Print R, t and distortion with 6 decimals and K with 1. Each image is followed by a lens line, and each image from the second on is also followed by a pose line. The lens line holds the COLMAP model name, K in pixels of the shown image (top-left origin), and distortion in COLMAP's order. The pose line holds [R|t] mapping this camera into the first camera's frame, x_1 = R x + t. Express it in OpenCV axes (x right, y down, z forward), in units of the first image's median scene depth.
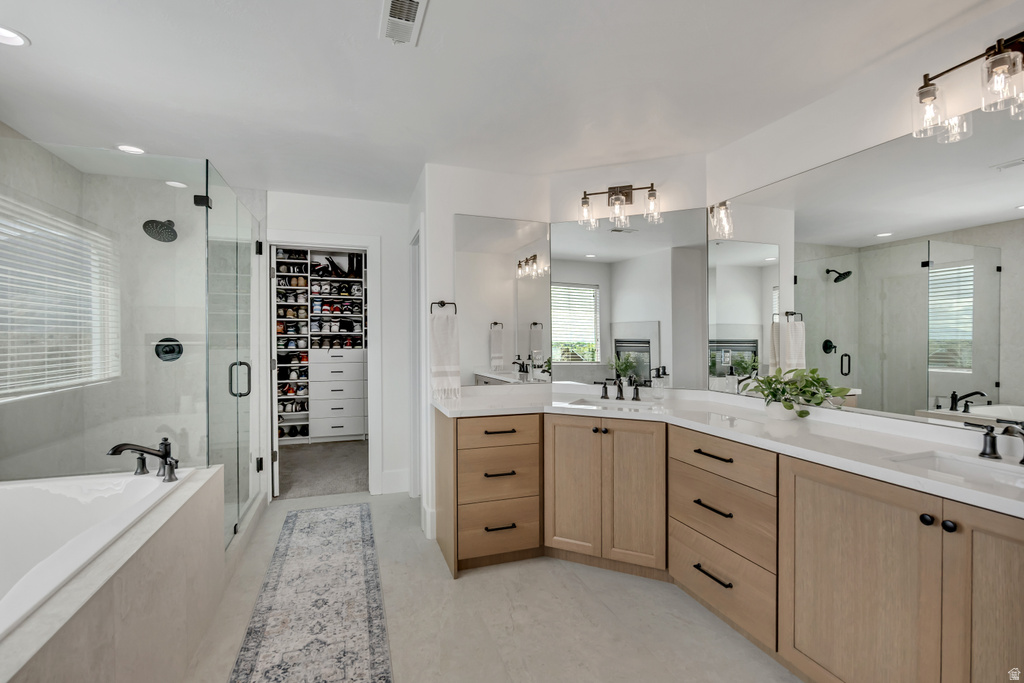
lens RADIAL K [[467.0, 0, 518.1], [0, 467.0, 336.1], [0, 0, 1]] dist [-0.010037, 0.000787]
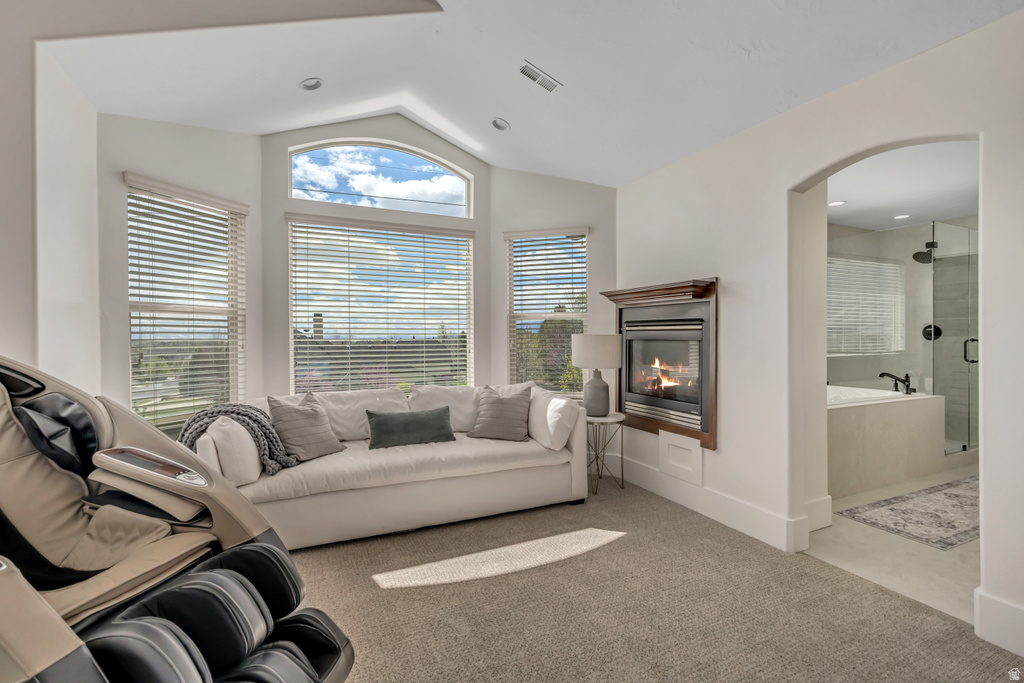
lens RADIAL K [[467.0, 0, 504.1], [0, 467.0, 335.9], [0, 0, 1]] dist [-0.010037, 0.000787]
pose [[0.081421, 0.003640, -0.996673, 0.995912], [0.001986, 0.999991, 0.003815, 0.048647], [0.996678, -0.002290, 0.081413, -0.805301]]
